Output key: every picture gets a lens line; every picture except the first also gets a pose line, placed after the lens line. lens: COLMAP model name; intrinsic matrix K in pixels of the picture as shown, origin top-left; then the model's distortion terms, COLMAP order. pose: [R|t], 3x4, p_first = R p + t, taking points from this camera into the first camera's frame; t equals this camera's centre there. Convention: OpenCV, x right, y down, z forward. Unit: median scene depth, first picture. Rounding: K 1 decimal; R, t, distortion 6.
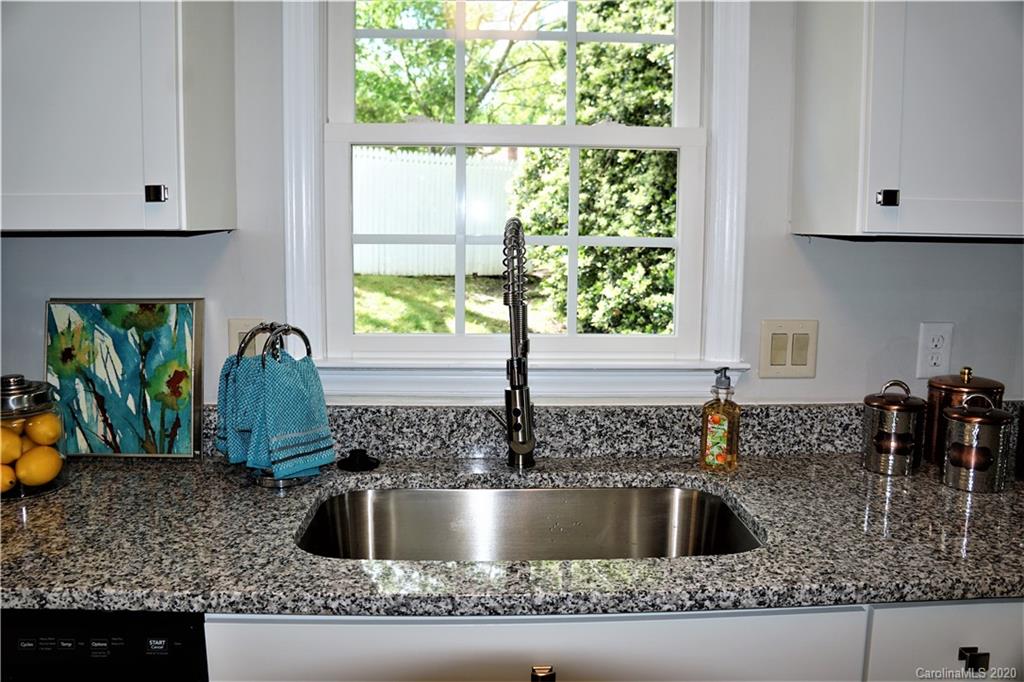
lens RADIAL K [[806.1, 0, 499.9], [0, 806.1, 333.4], [0, 0, 1]] dist [-0.180798, 0.135641]
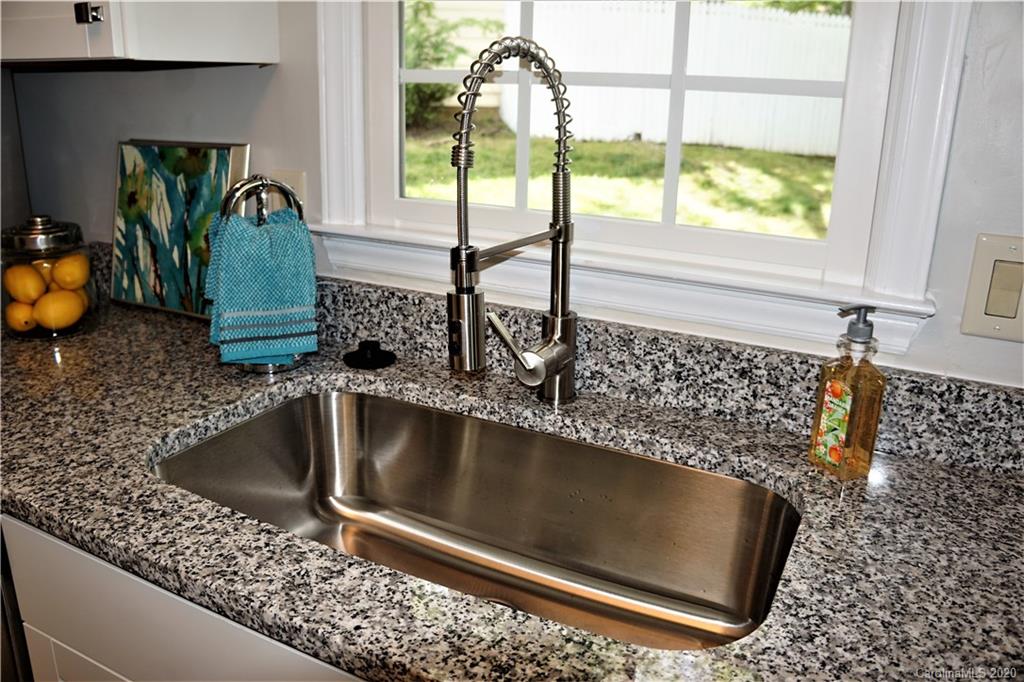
lens RADIAL K [[806.1, 0, 499.9], [0, 806.1, 333.4], [0, 0, 1]] dist [-0.180798, 0.135641]
pose [[0.867379, 0.157172, -0.472176, 0.318261], [-0.081300, 0.980822, 0.177138, -0.016381], [0.490962, -0.115258, 0.863523, 0.369610]]
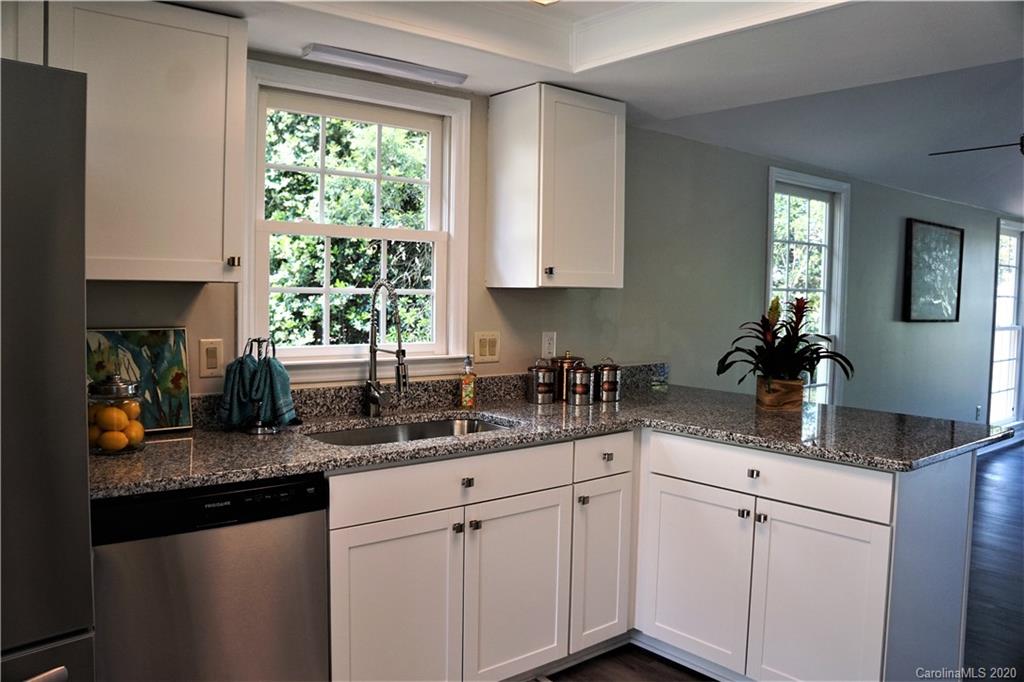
lens RADIAL K [[806.1, 0, 499.9], [0, 806.1, 333.4], [0, 0, 1]] dist [-0.180798, 0.135641]
pose [[0.797107, -0.025417, 0.603303, -0.836322], [0.068718, 0.996441, -0.048813, 0.089375], [-0.599915, 0.080367, 0.796017, -0.617091]]
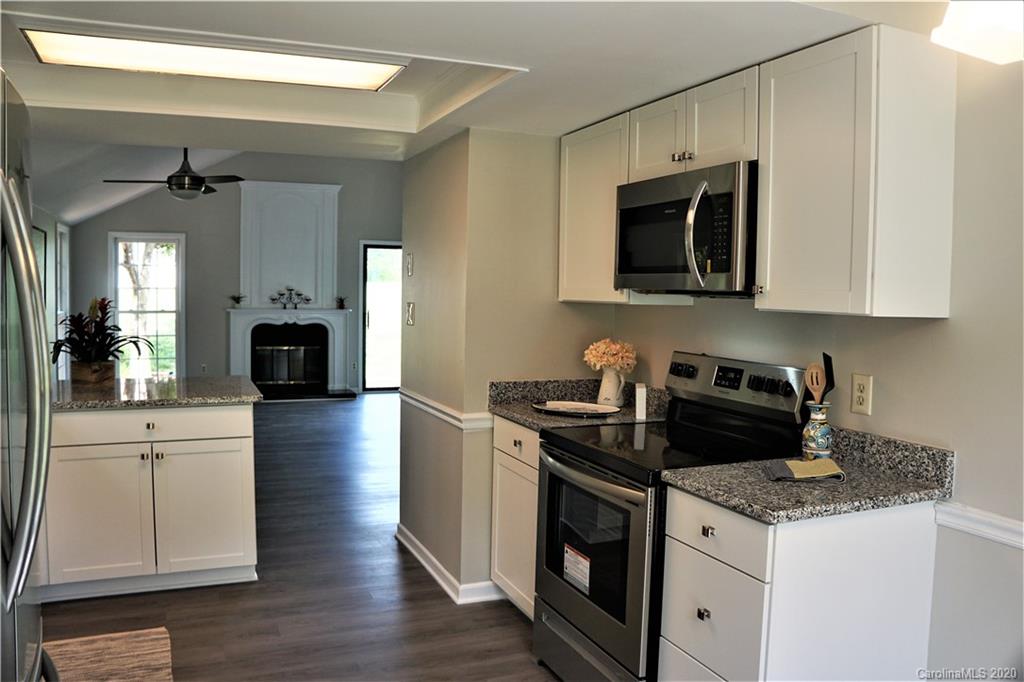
lens RADIAL K [[806.1, 0, 499.9], [0, 806.1, 333.4], [0, 0, 1]] dist [-0.180798, 0.135641]
pose [[-0.347668, -0.062510, 0.935532, -1.879713], [0.114833, 0.987425, 0.108653, -0.057884], [-0.930559, 0.145205, -0.336118, 0.156426]]
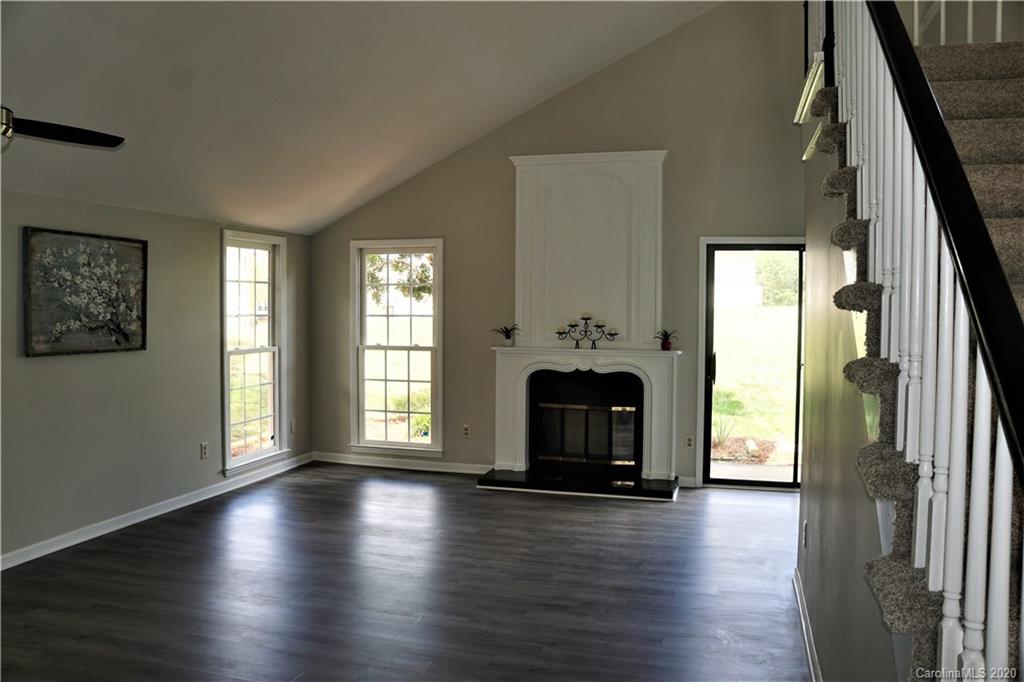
lens RADIAL K [[806.1, 0, 499.9], [0, 806.1, 333.4], [0, 0, 1]] dist [-0.180798, 0.135641]
pose [[0.318428, -0.037003, 0.947225, 0.733416], [0.128941, 0.991642, -0.004608, 0.145003], [-0.939137, 0.123604, 0.320537, -1.454713]]
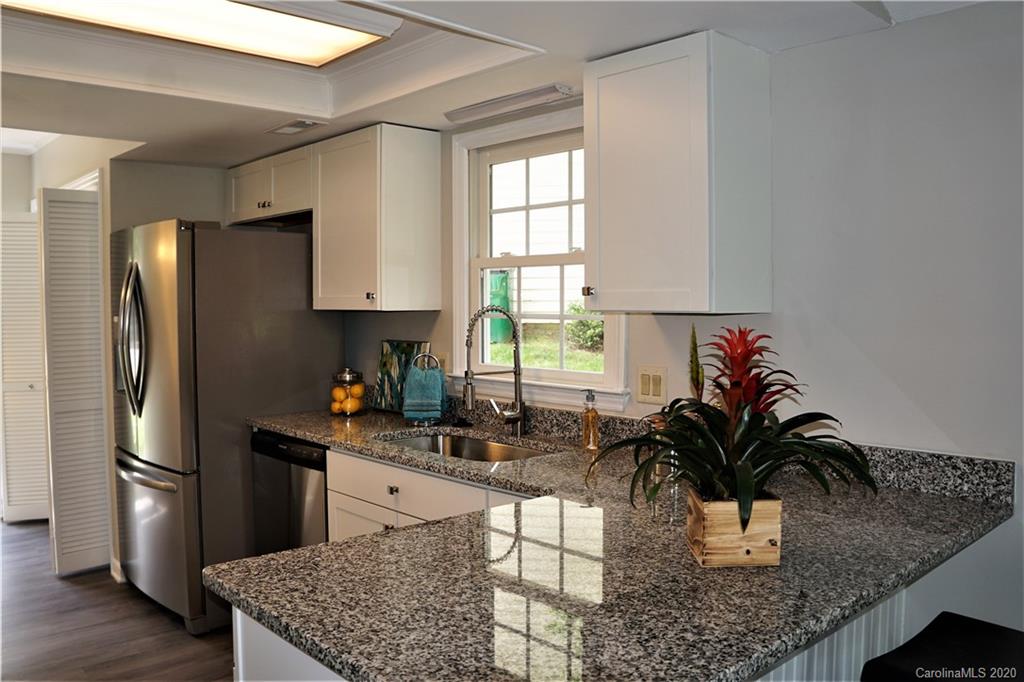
lens RADIAL K [[806.1, 0, 499.9], [0, 806.1, 333.4], [0, 0, 1]] dist [-0.180798, 0.135641]
pose [[0.646817, 0.017380, -0.762447, 1.455791], [-0.098136, 0.993326, -0.060610, 0.047127], [0.756305, 0.114027, 0.644205, -0.276918]]
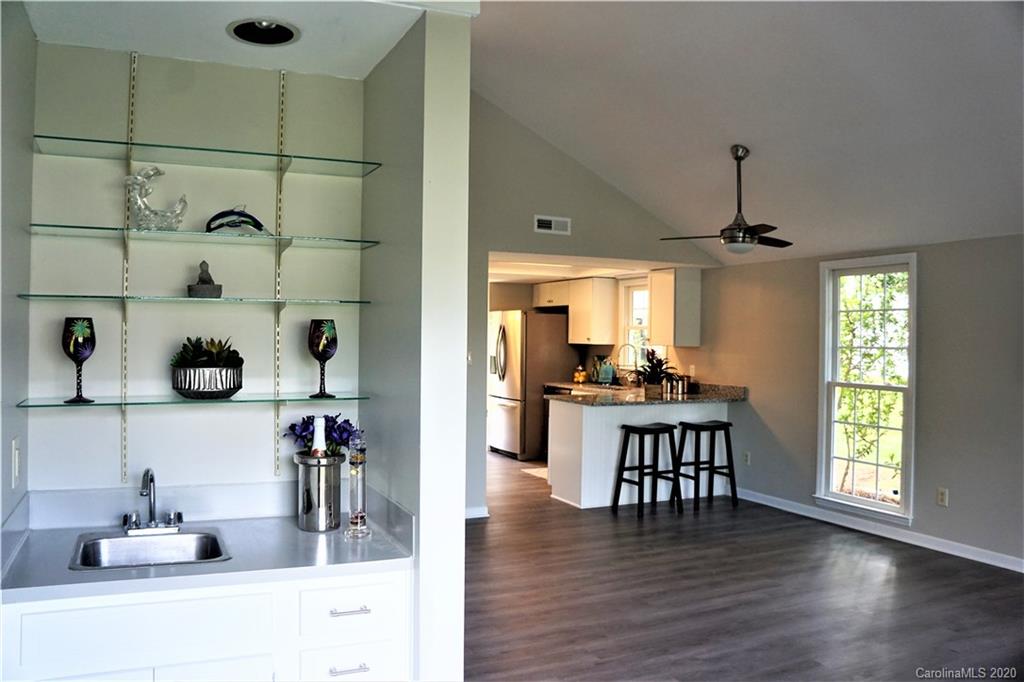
lens RADIAL K [[806.1, 0, 499.9], [0, 806.1, 333.4], [0, 0, 1]] dist [-0.180798, 0.135641]
pose [[0.384805, -0.003492, -0.922991, 4.821989], [-0.137173, 0.988671, -0.060929, 0.264622], [0.912748, 0.150055, 0.379967, -2.030416]]
